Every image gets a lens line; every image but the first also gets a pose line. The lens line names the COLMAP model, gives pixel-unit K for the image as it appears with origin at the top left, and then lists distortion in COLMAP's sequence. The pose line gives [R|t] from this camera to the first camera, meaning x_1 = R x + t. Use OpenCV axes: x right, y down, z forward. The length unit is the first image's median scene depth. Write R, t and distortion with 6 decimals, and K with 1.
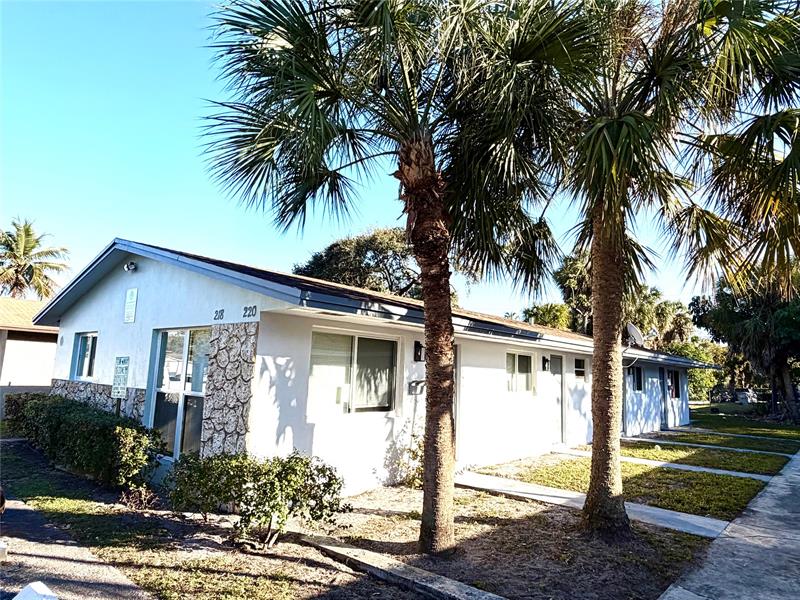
lens RADIAL K [[520.4, 0, 401.8], [0, 520.4, 297.9], [0, 0, 1]] dist [-0.002836, -0.000368]
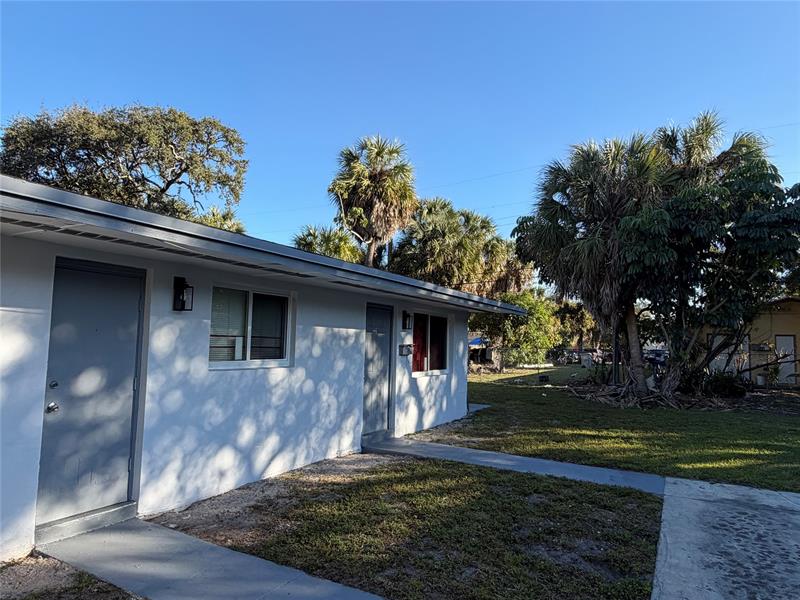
lens RADIAL K [[520.4, 0, 398.9], [0, 520.4, 301.2], [0, 0, 1]] dist [-0.002836, -0.000368]
pose [[0.978057, 0.004912, 0.208281, 0.243400], [-0.020374, 0.997185, 0.072155, 0.057098], [-0.207340, -0.074815, 0.975404, 0.327109]]
